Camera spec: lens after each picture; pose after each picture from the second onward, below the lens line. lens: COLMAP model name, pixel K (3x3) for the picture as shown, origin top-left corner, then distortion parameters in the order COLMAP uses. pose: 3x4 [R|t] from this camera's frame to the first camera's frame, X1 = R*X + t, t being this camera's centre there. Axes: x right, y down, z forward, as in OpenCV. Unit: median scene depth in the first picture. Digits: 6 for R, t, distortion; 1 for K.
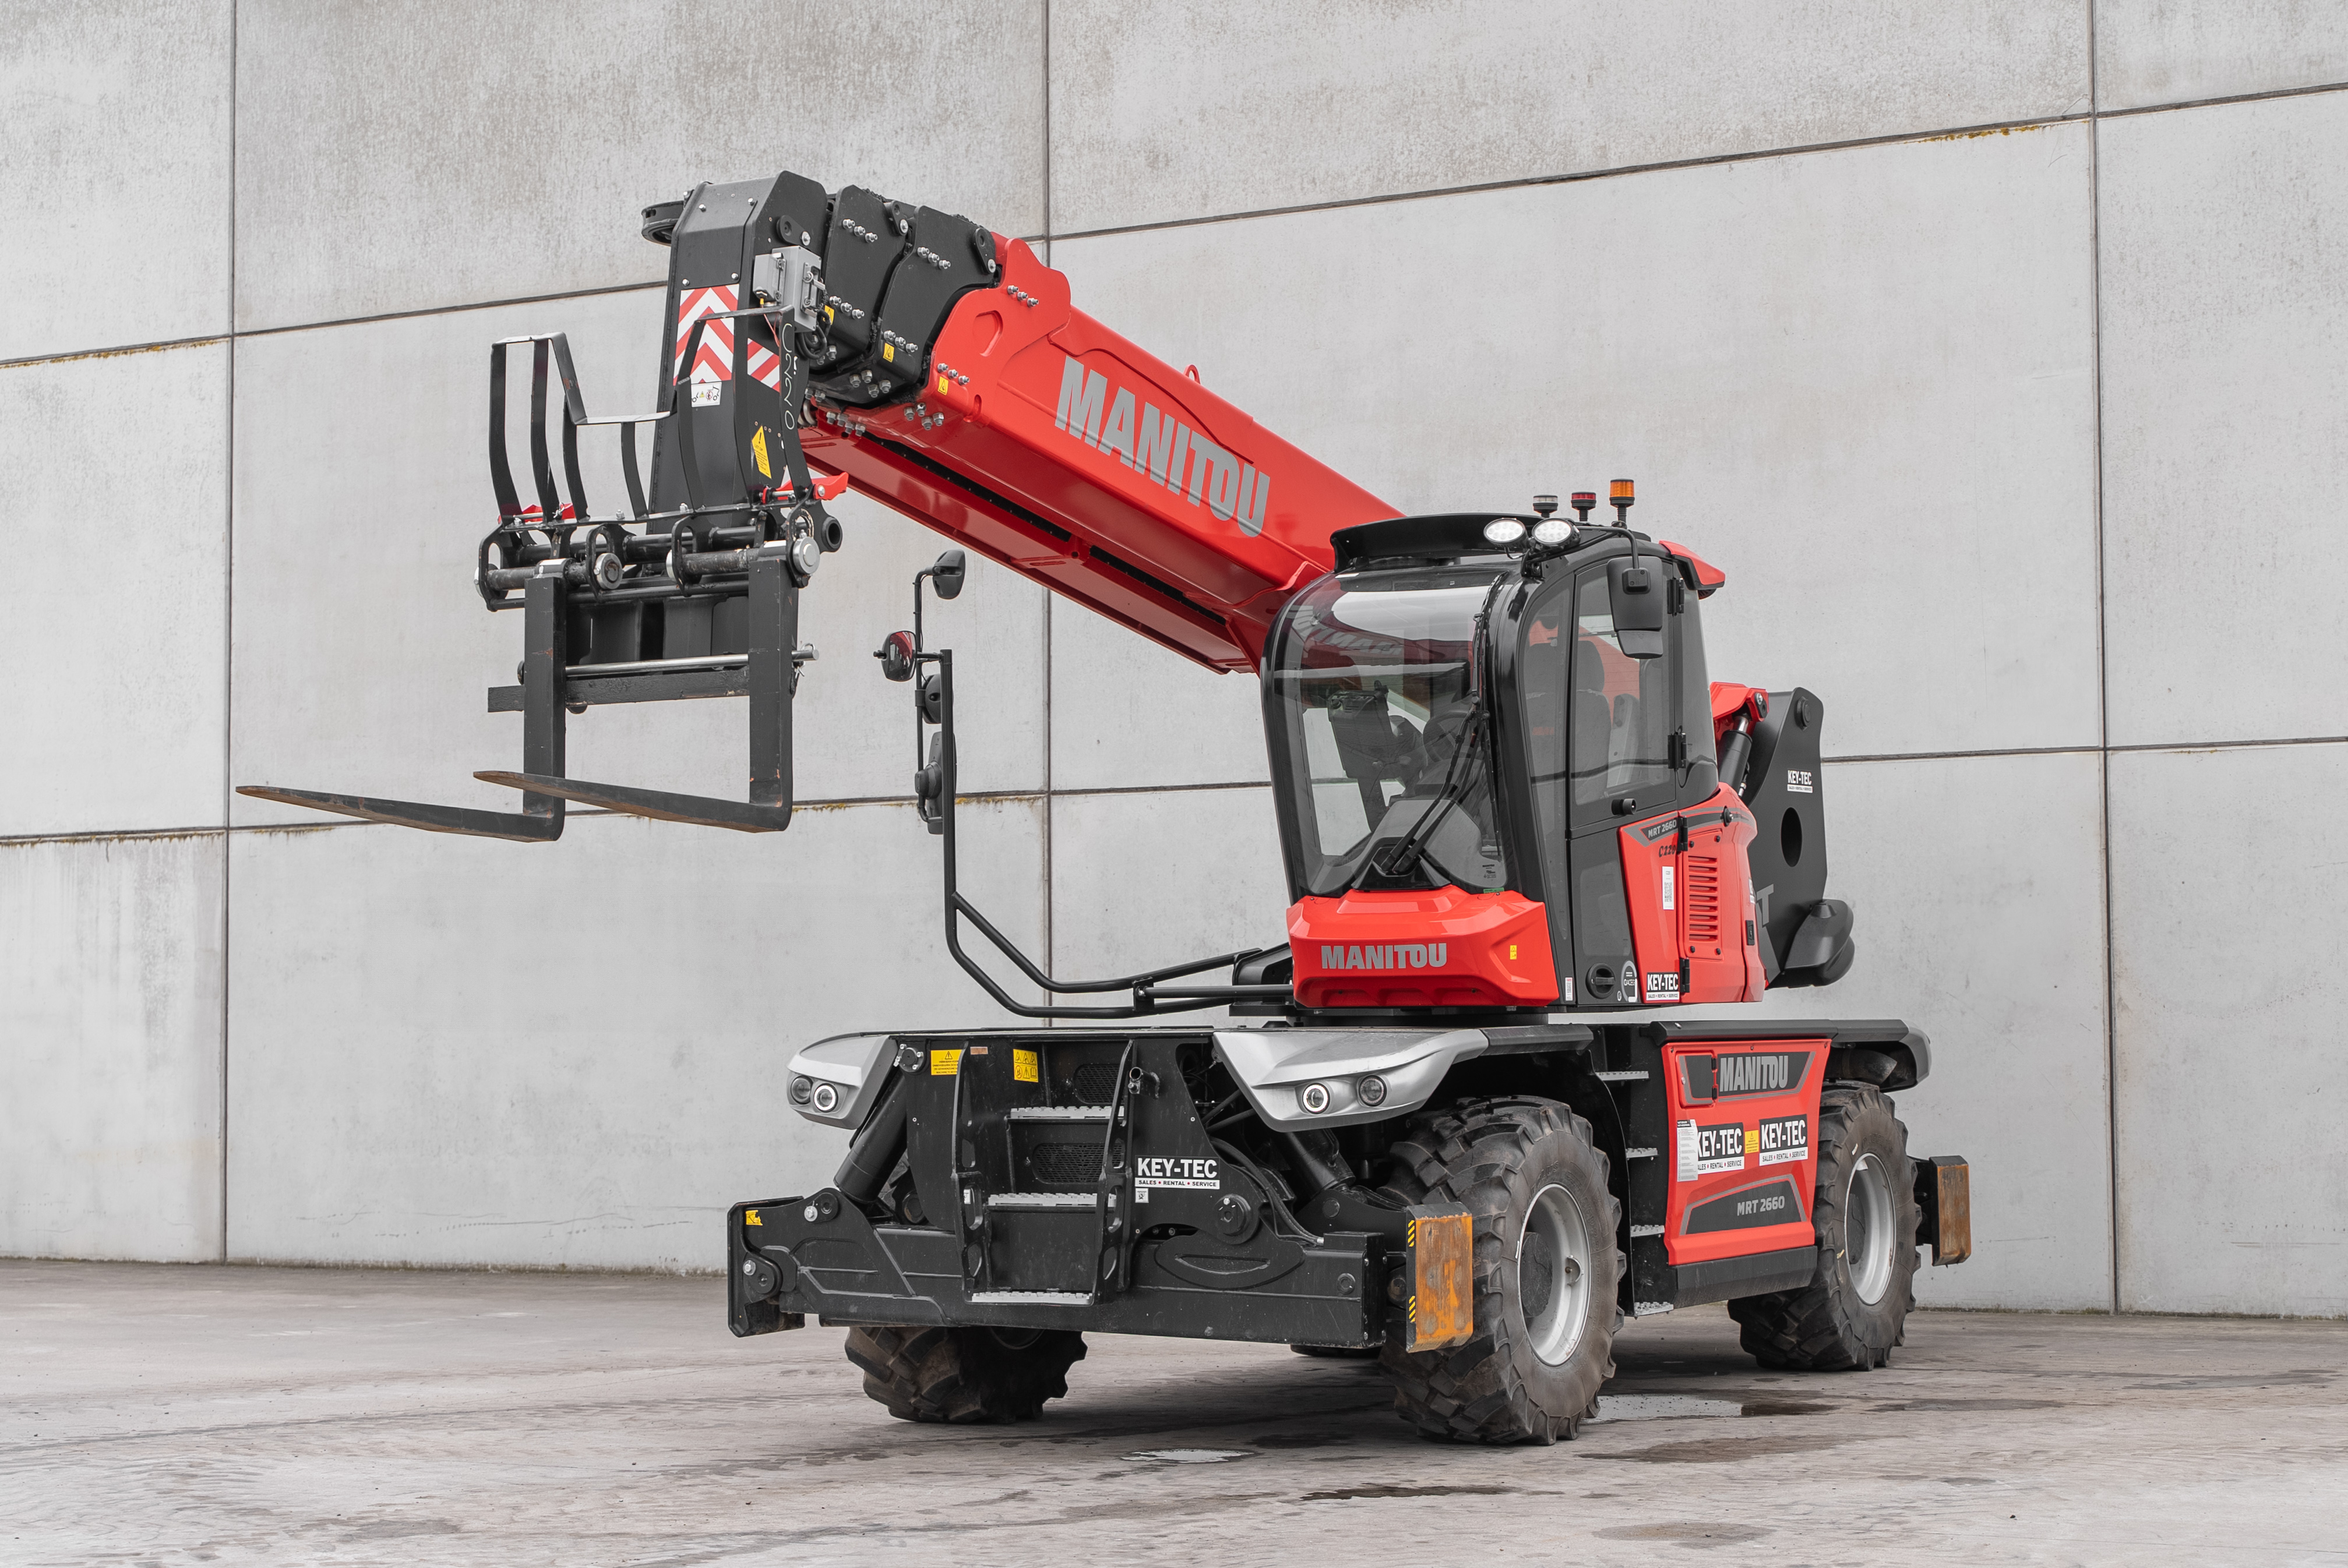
lens RADIAL K [[4216.7, 0, 1224.2], [0, 4216.7, 822.5], [0, 0, 1]] dist [0.005206, 0.000000]
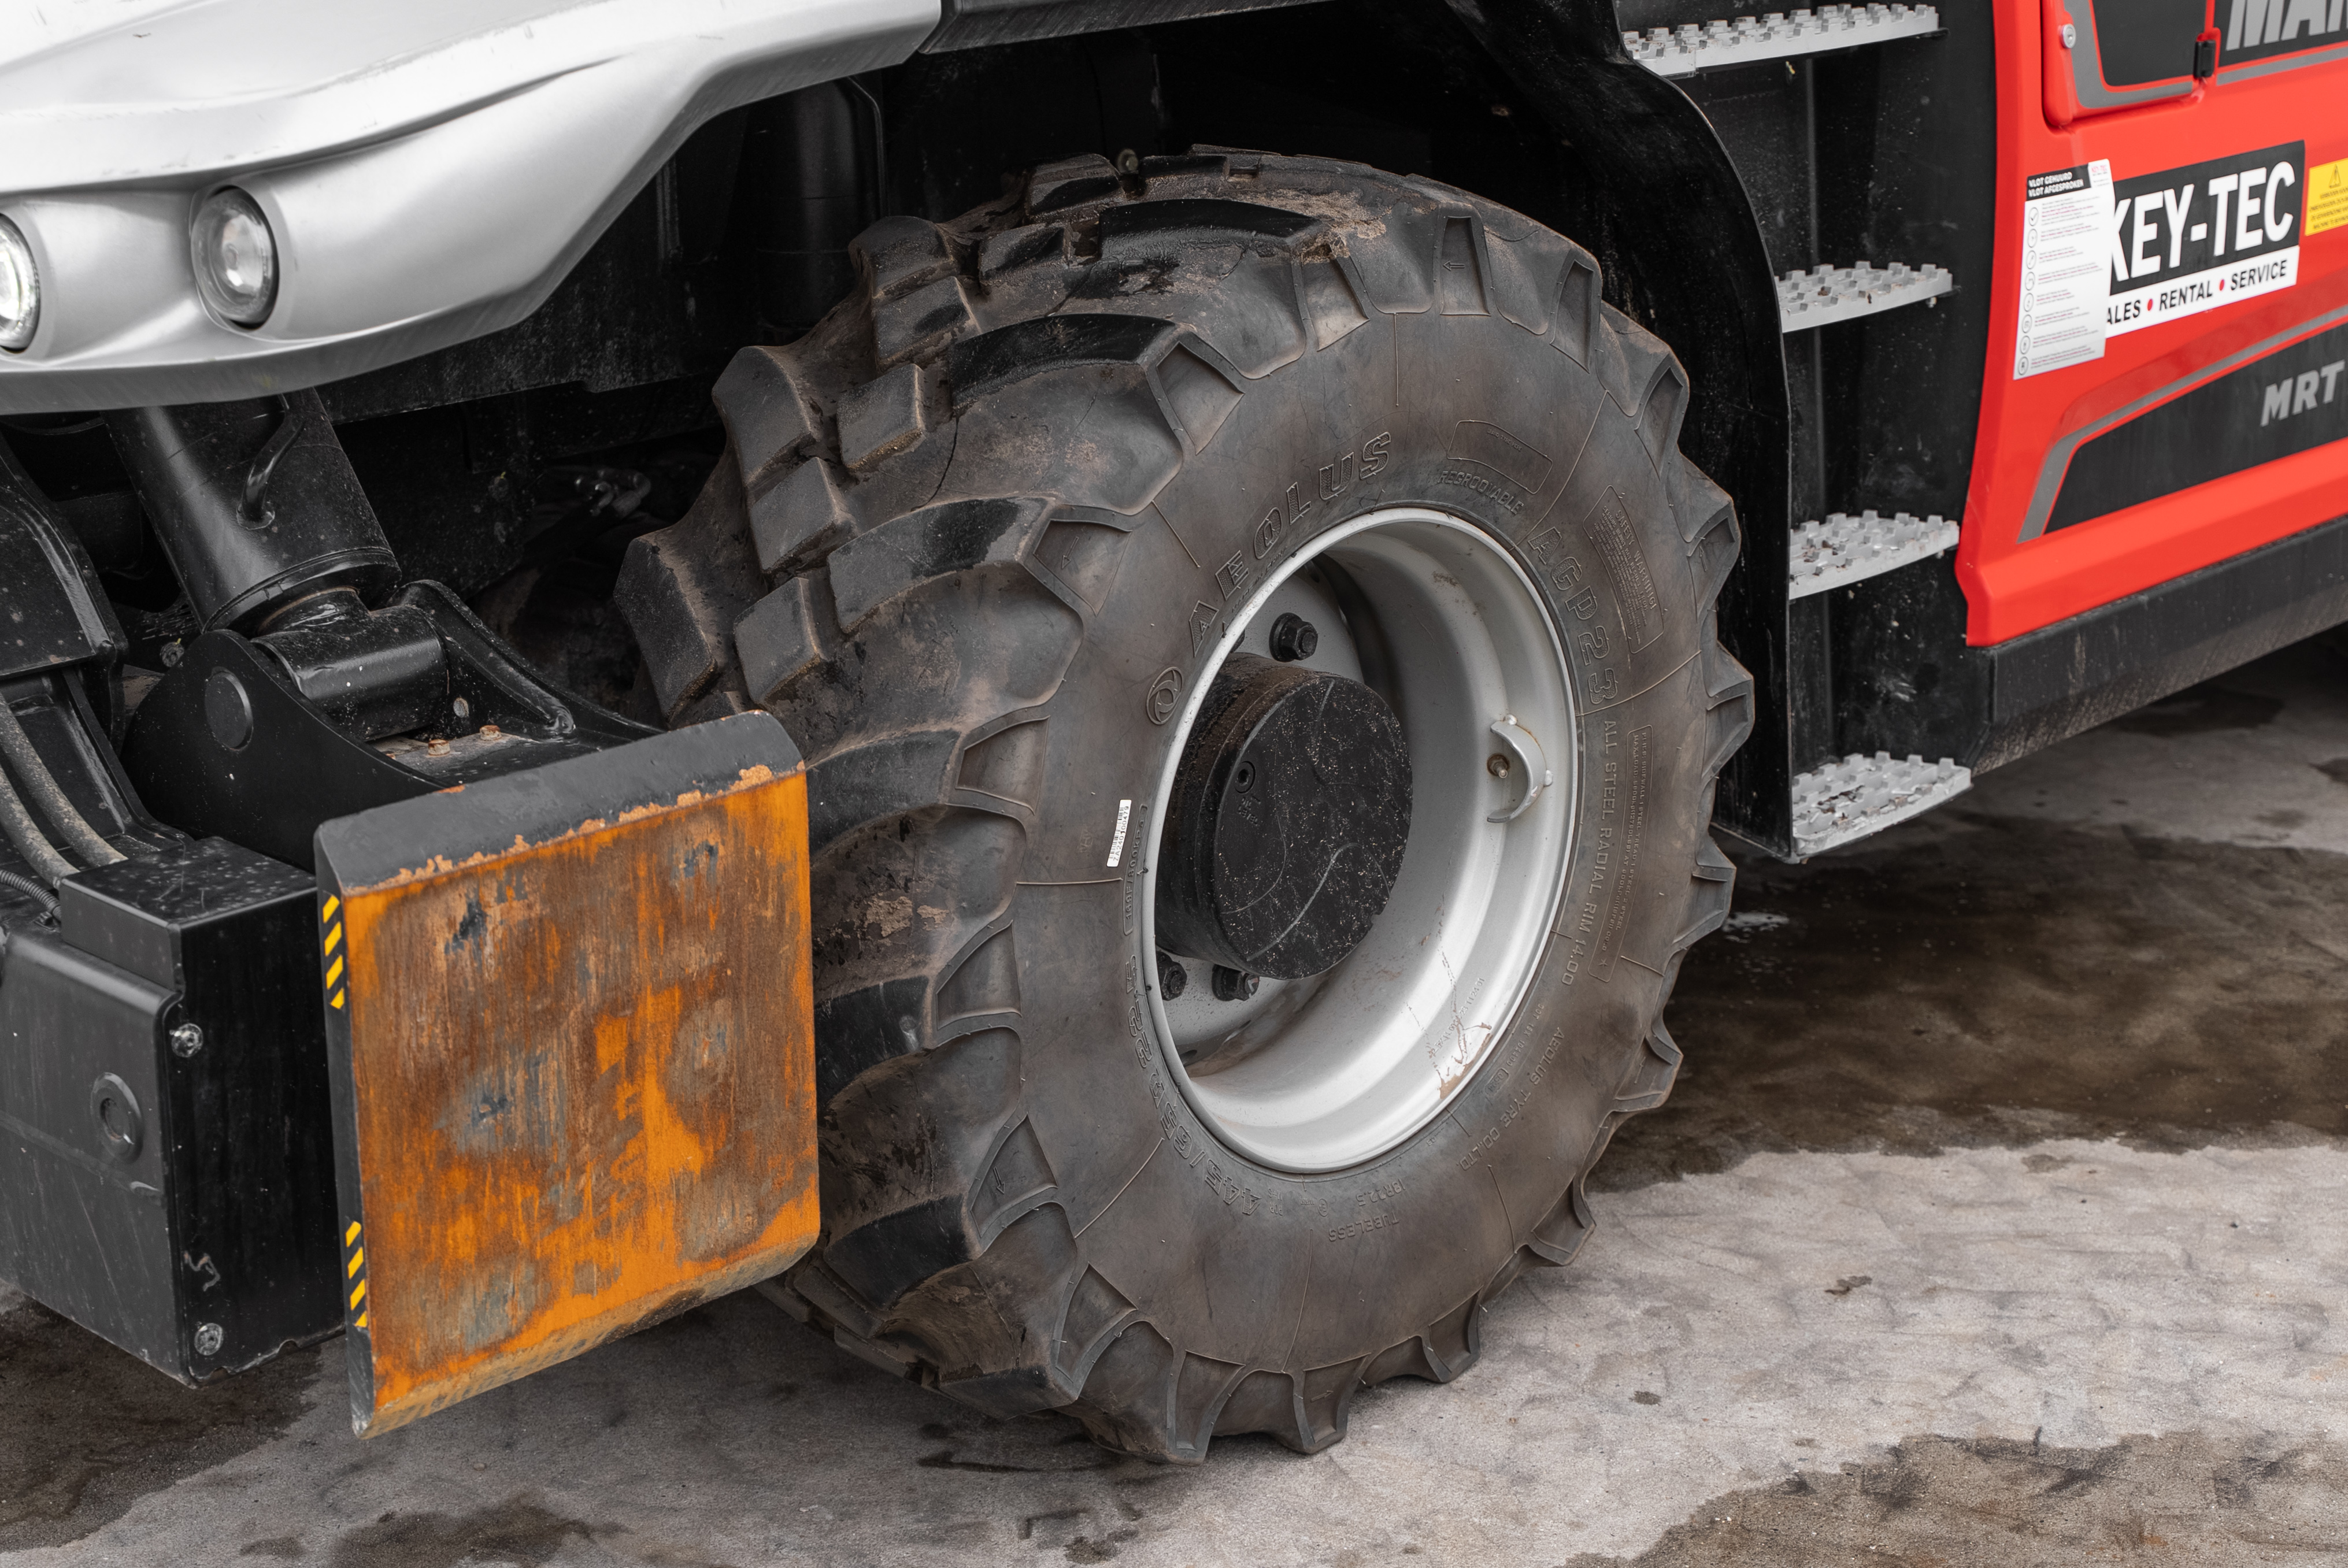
lens RADIAL K [[3732.5, 0, 1251.8], [0, 3732.5, 753.3], [0, 0, 1]] dist [0.015131, 0.000000]
pose [[0.973306, 0.072140, -0.217881, 0.098265], [0.004179, 0.943589, 0.331091, 0.018674], [0.229475, -0.323164, 0.918099, 0.629451]]
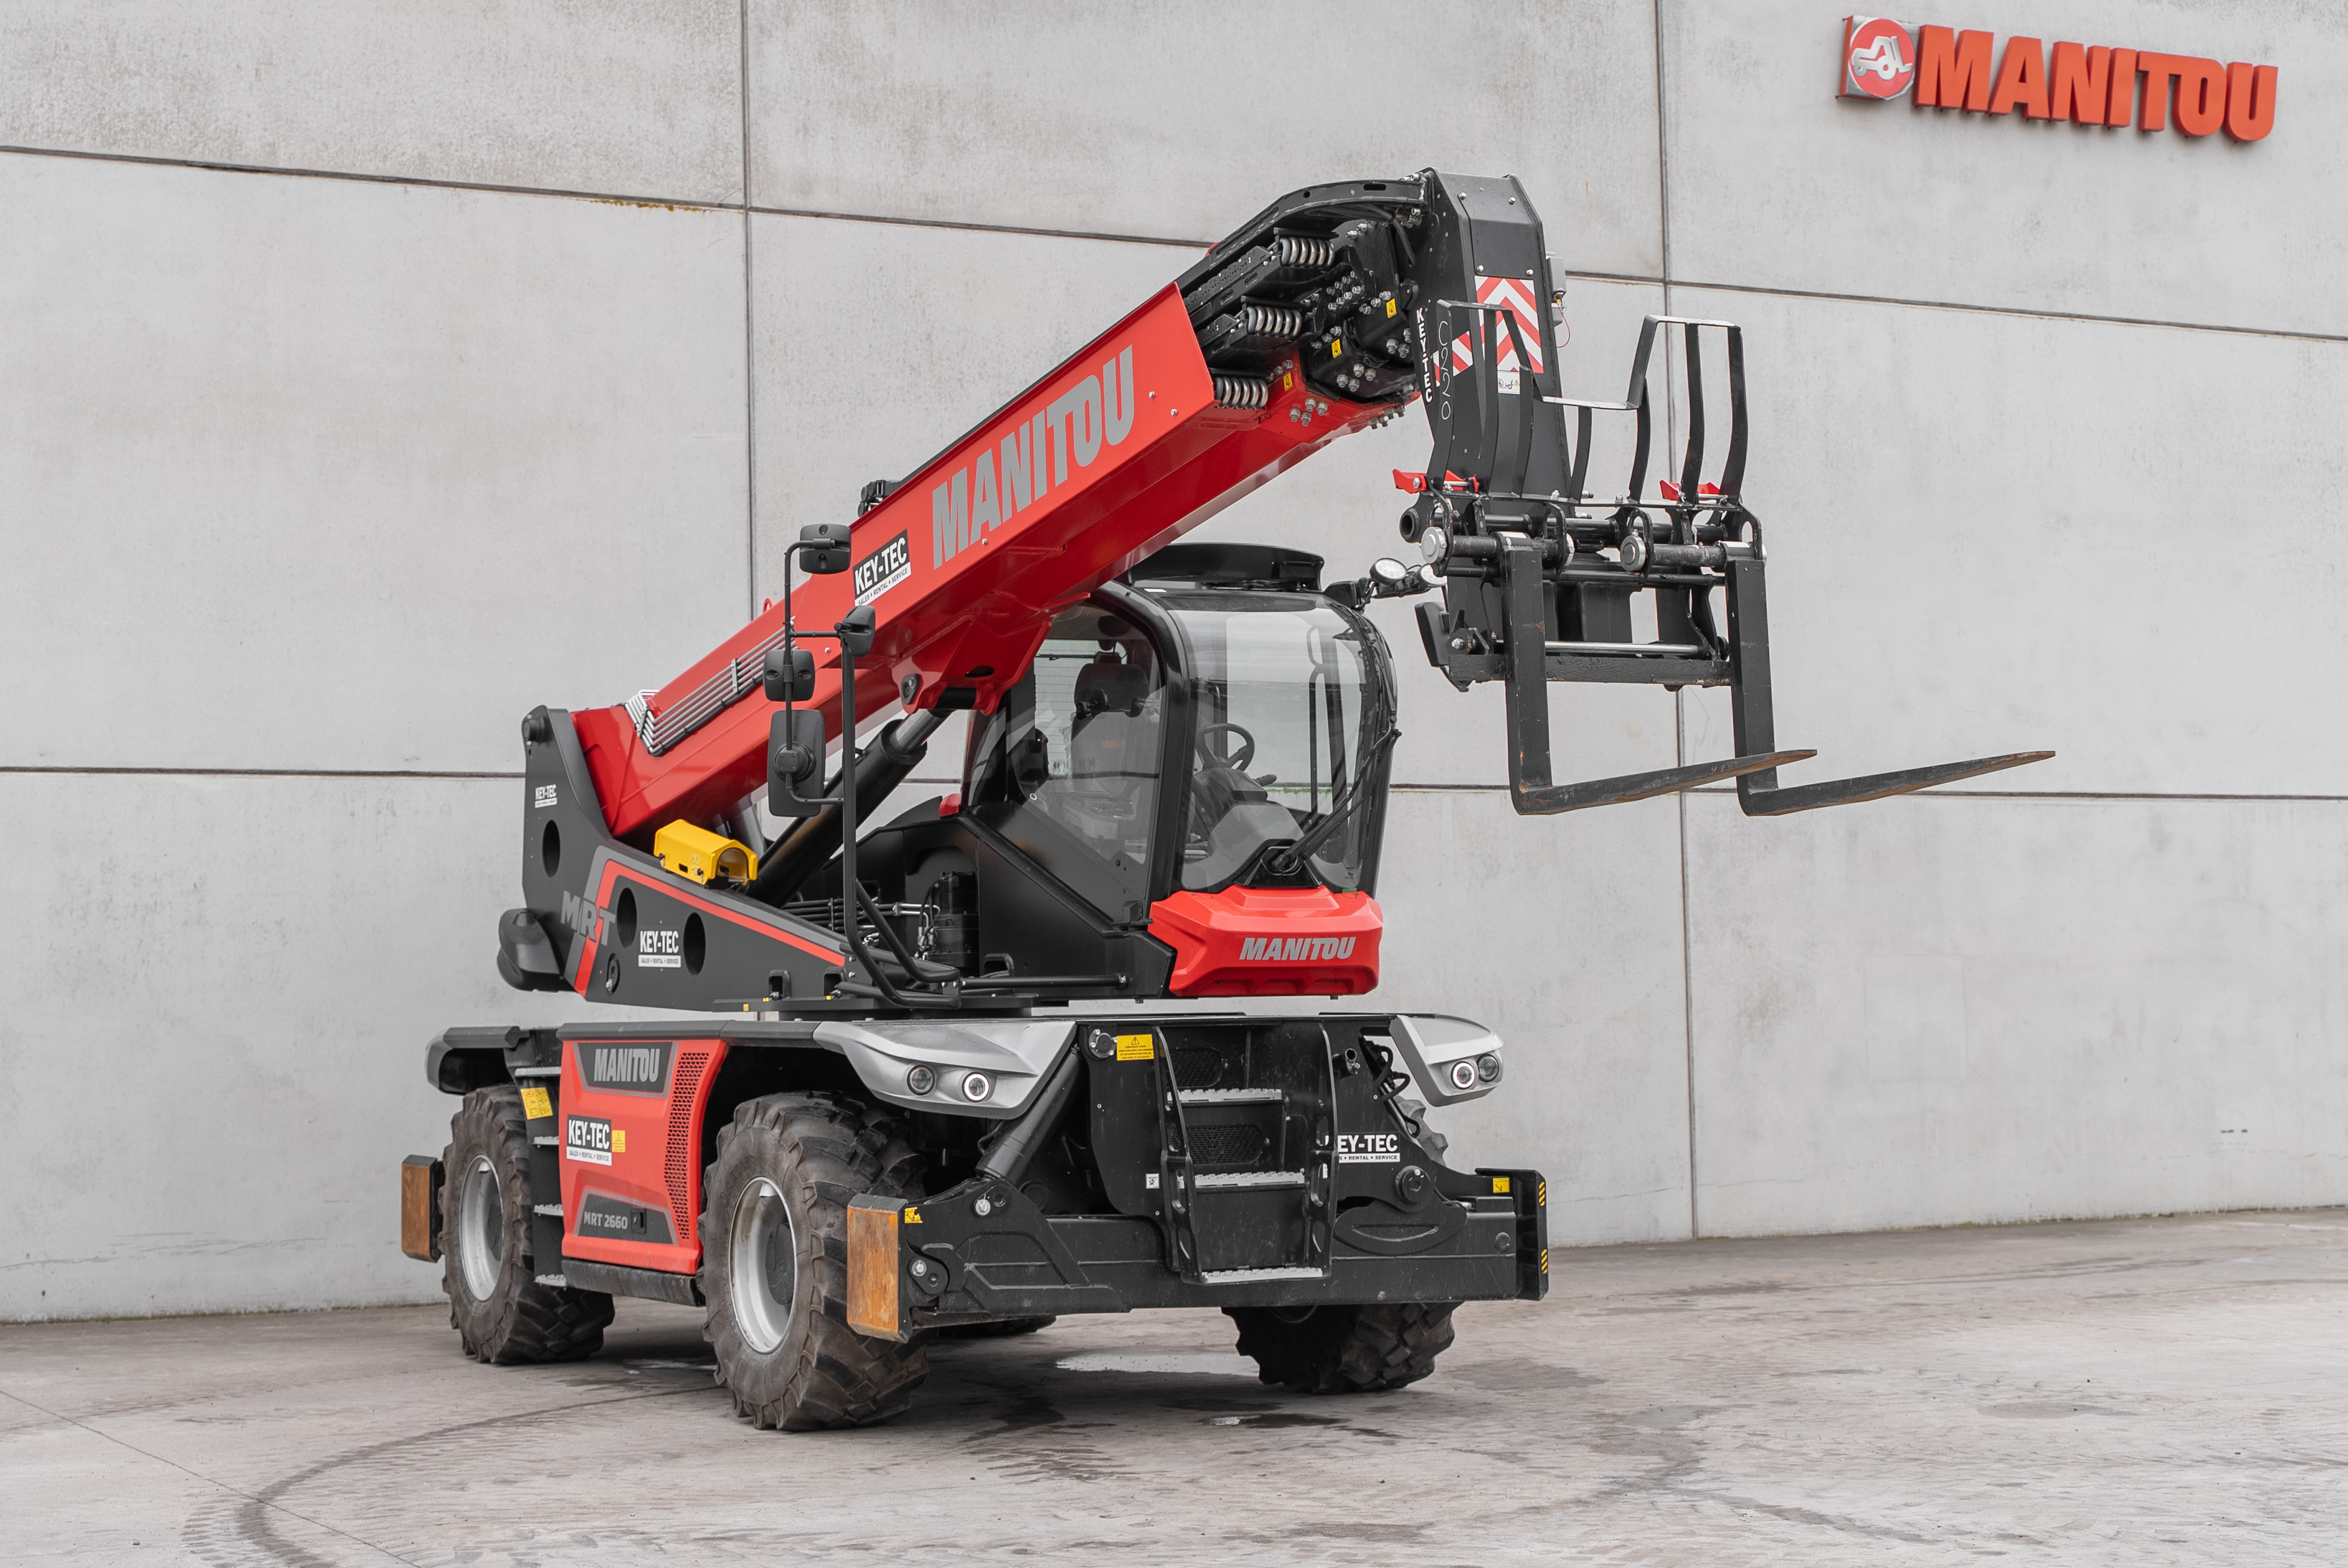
lens RADIAL K [[3945.3, 0, 1154.0], [0, 3945.3, 783.0], [0, 0, 1]] dist [-0.014038, 0.000000]
pose [[0.558544, 0.048945, 0.828030, -0.665925], [-0.028327, 0.998801, -0.039931, 0.024883], [-0.828991, -0.001153, 0.559261, 0.374460]]
